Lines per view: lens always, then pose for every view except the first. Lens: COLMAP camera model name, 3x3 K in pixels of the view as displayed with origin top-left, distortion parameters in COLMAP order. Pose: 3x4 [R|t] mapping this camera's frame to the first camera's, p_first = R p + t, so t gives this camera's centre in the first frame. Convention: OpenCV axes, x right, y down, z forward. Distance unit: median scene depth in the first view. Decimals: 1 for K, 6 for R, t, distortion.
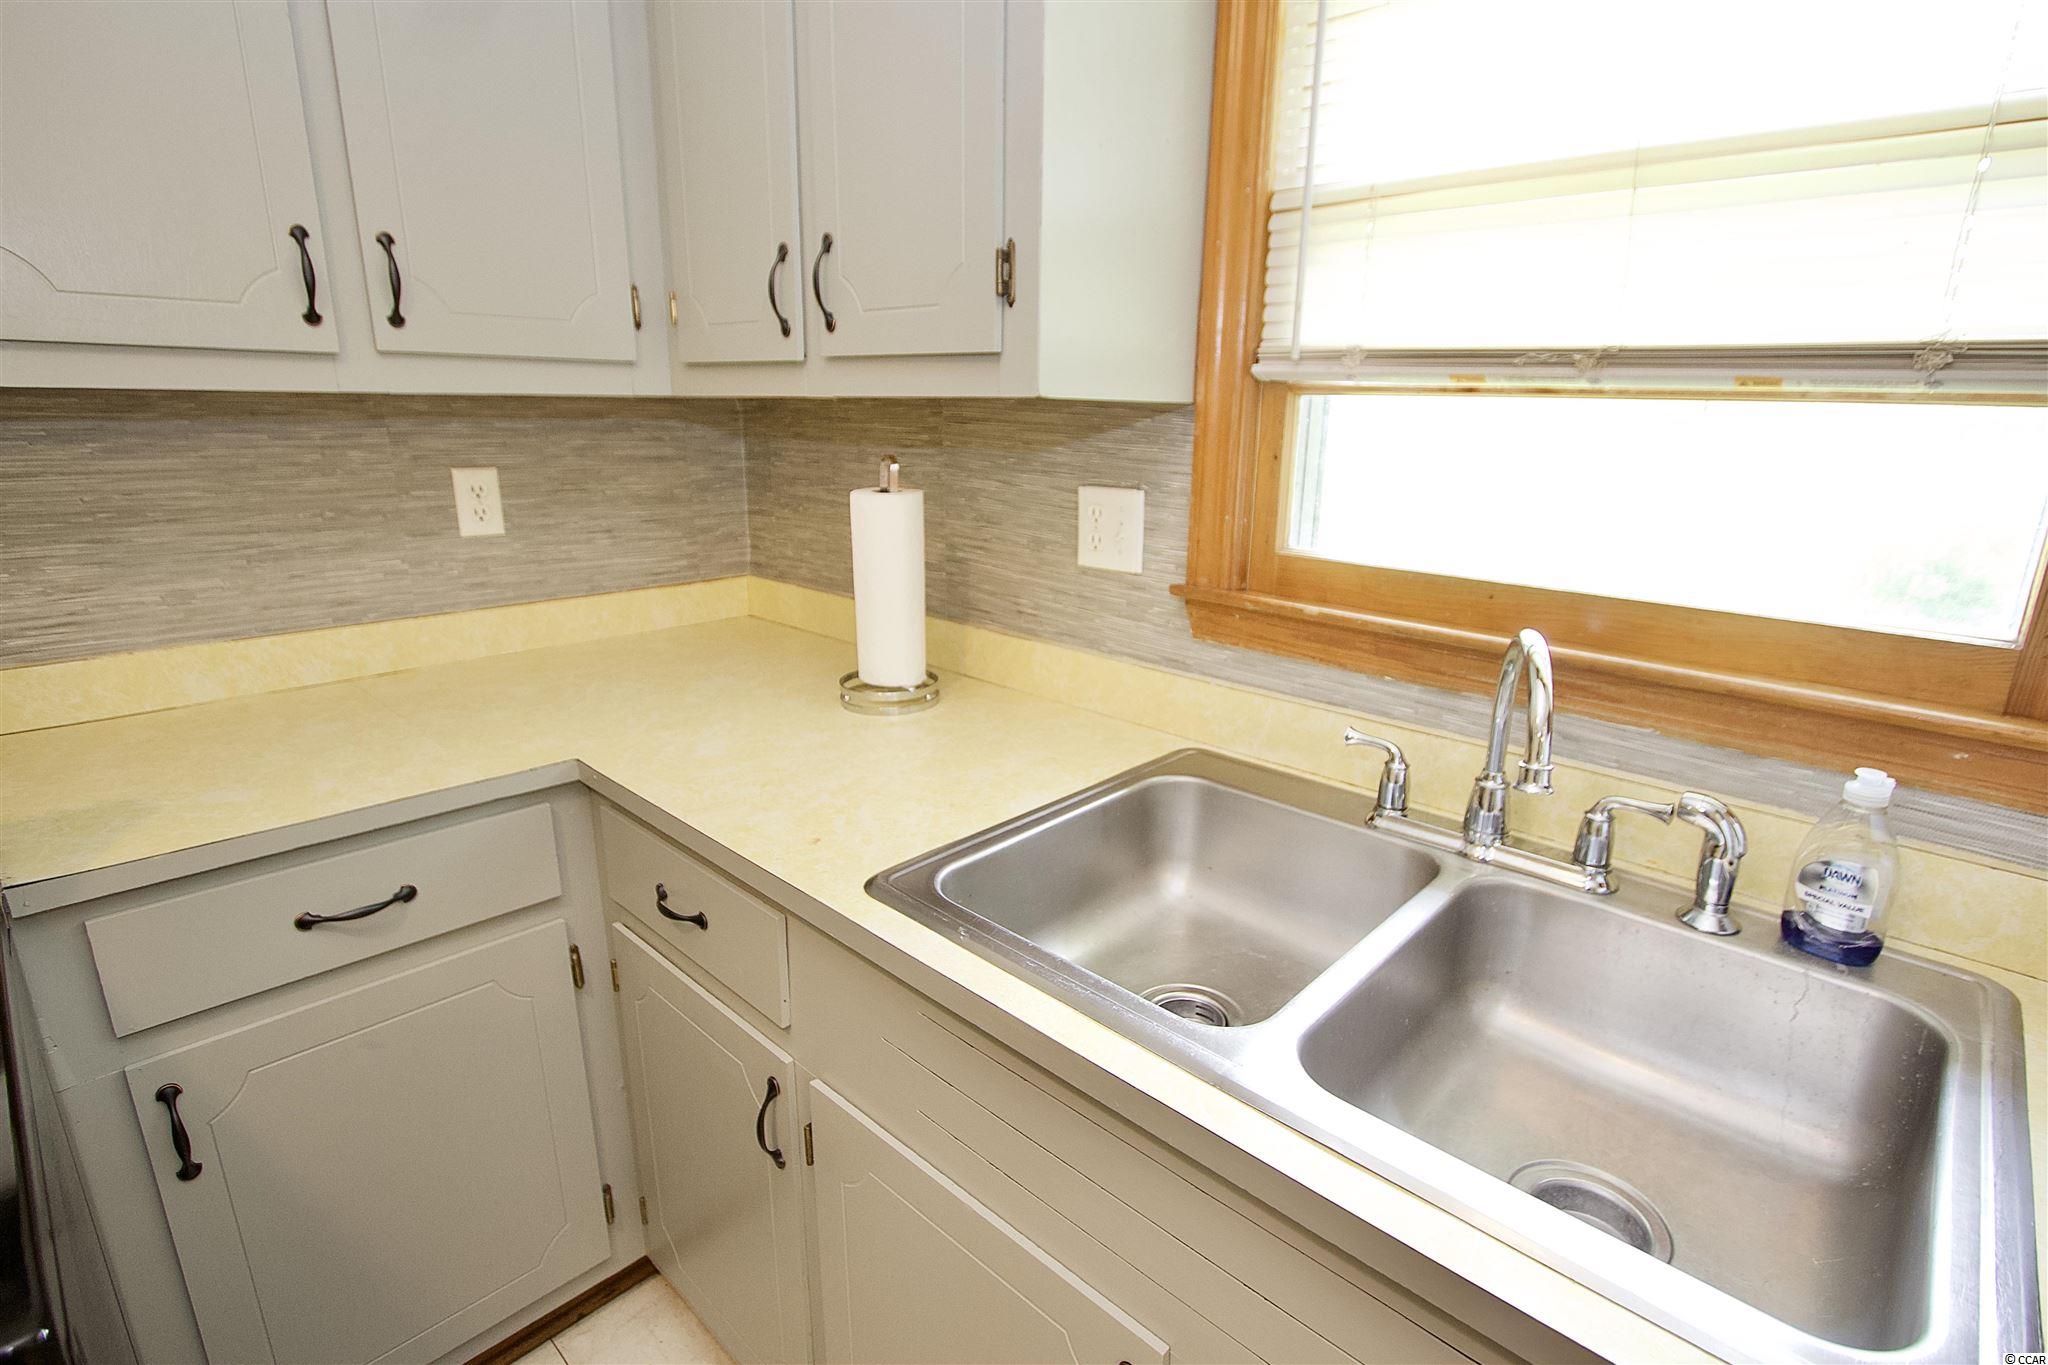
lens RADIAL K [[982.8, 0, 1062.4], [0, 982.8, 680.8], [0, 0, 1]] dist [-0.014109, 0.001126]
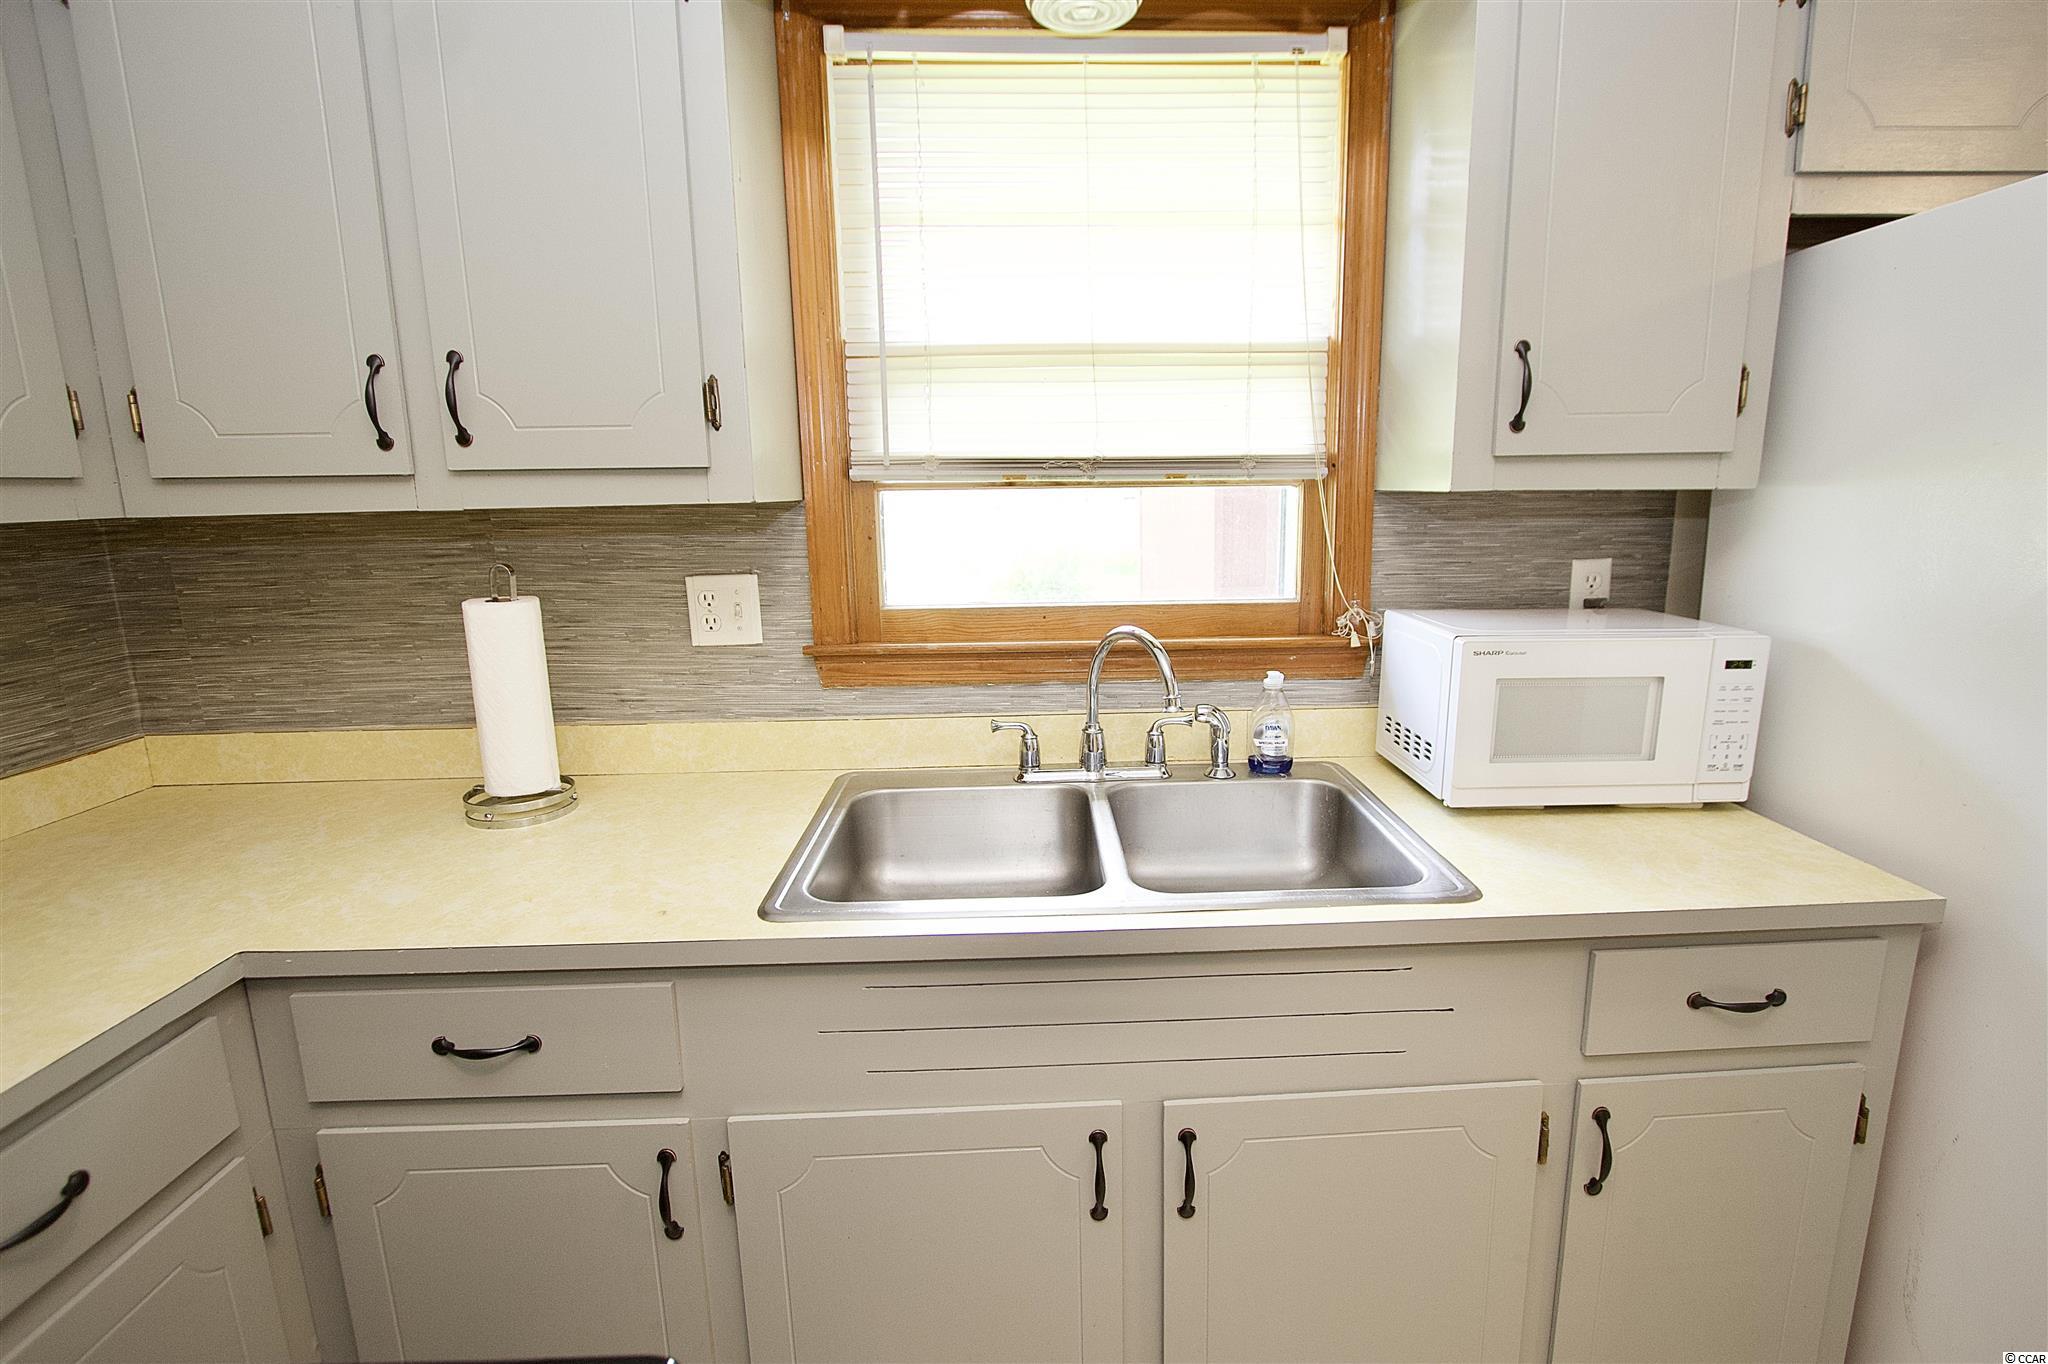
lens RADIAL K [[982.8, 0, 1062.4], [0, 982.8, 680.3], [0, 0, 1]] dist [-0.014109, 0.001126]
pose [[0.712544, -0.168079, 0.681198, -0.493723], [0.216542, 0.976168, 0.014354, -0.005558], [-0.667376, 0.137280, 0.731959, -0.096159]]
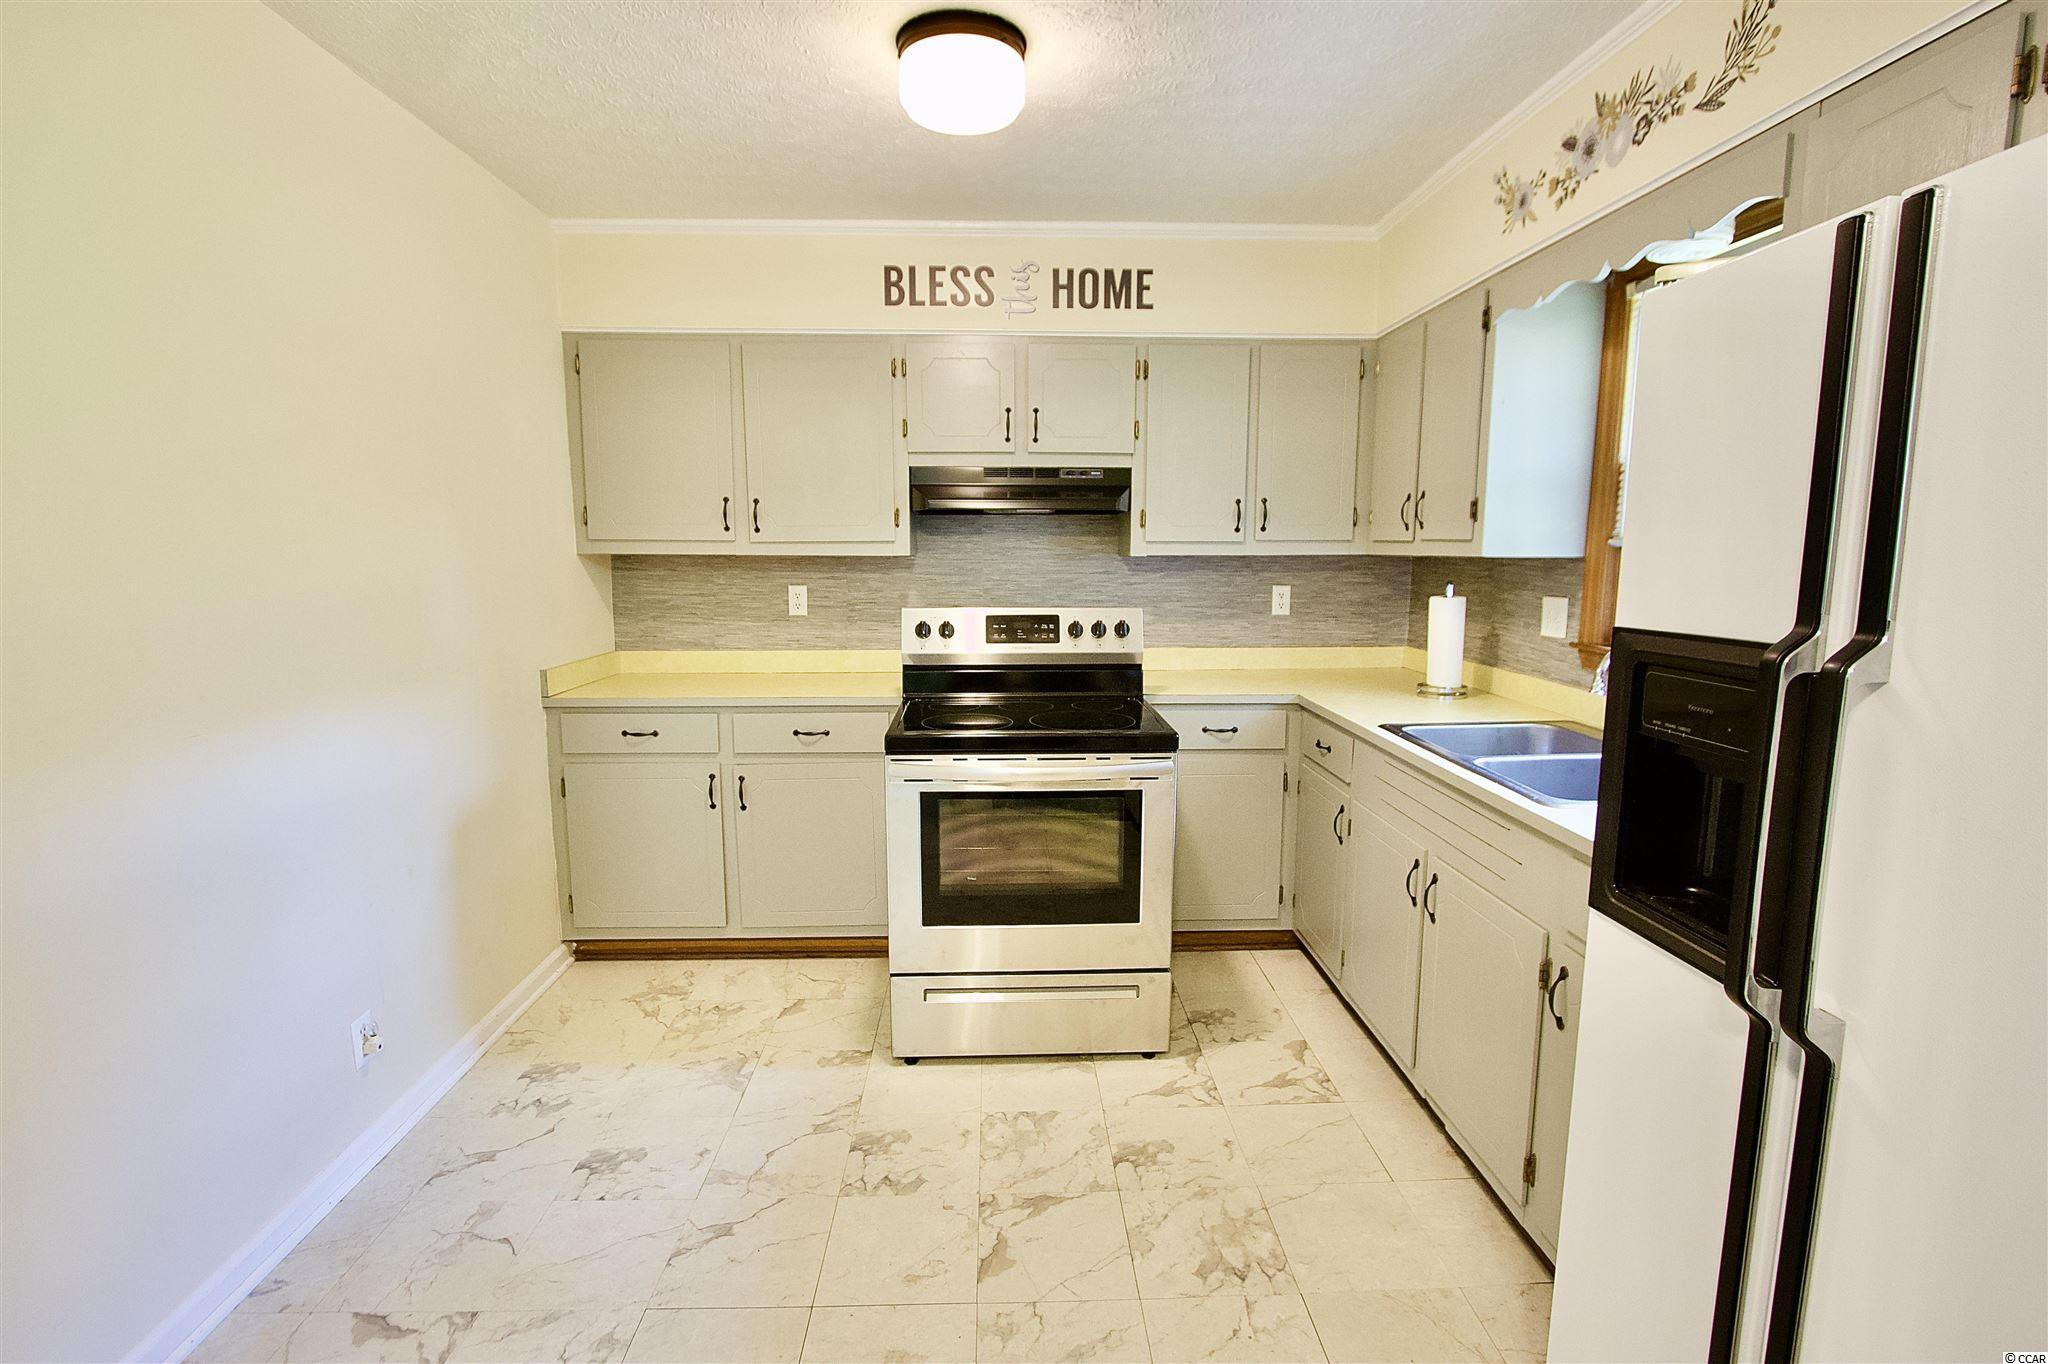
lens RADIAL K [[972.1, 0, 1026.1], [0, 972.1, 680.7], [0, 0, 1]] dist [-0.014261, -0.000017]
pose [[0.699351, 0.079554, -0.710338, 0.760368], [-0.176639, 0.982199, -0.063906, 0.313653], [0.692609, 0.170167, 0.700954, -1.204053]]
